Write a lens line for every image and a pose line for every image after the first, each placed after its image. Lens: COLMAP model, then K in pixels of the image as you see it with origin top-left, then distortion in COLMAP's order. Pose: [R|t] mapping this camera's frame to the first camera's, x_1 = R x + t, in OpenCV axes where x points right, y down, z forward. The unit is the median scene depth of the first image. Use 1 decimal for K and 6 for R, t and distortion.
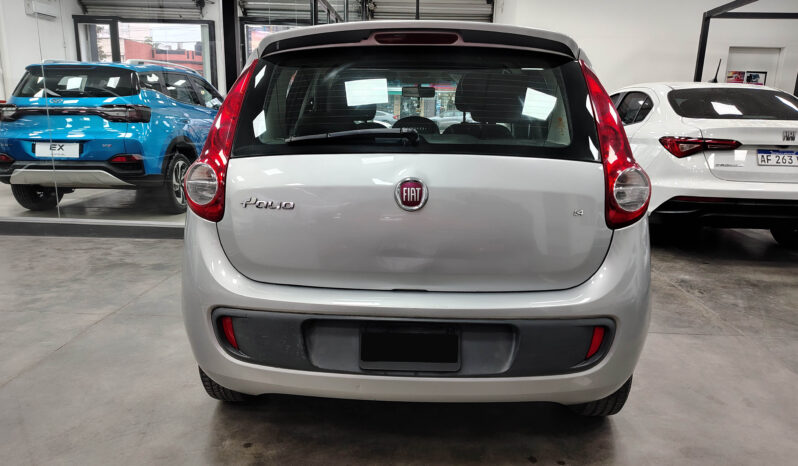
lens RADIAL K [[578.0, 0, 404.4], [0, 578.0, 237.6], [0, 0, 1]] dist [0.035132, -0.041691]
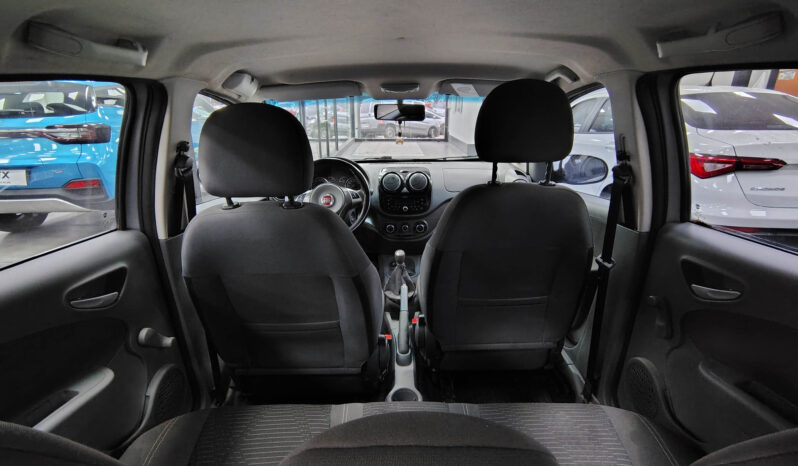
lens RADIAL K [[371.0, 0, 395.8], [0, 371.0, 235.4], [0, 0, 1]] dist [-0.000574, -0.000634]
pose [[0.999282, -0.029708, 0.023505, 0.005360], [0.026677, 0.992397, 0.120154, -0.133618], [-0.026896, -0.119441, 0.992477, 0.463441]]
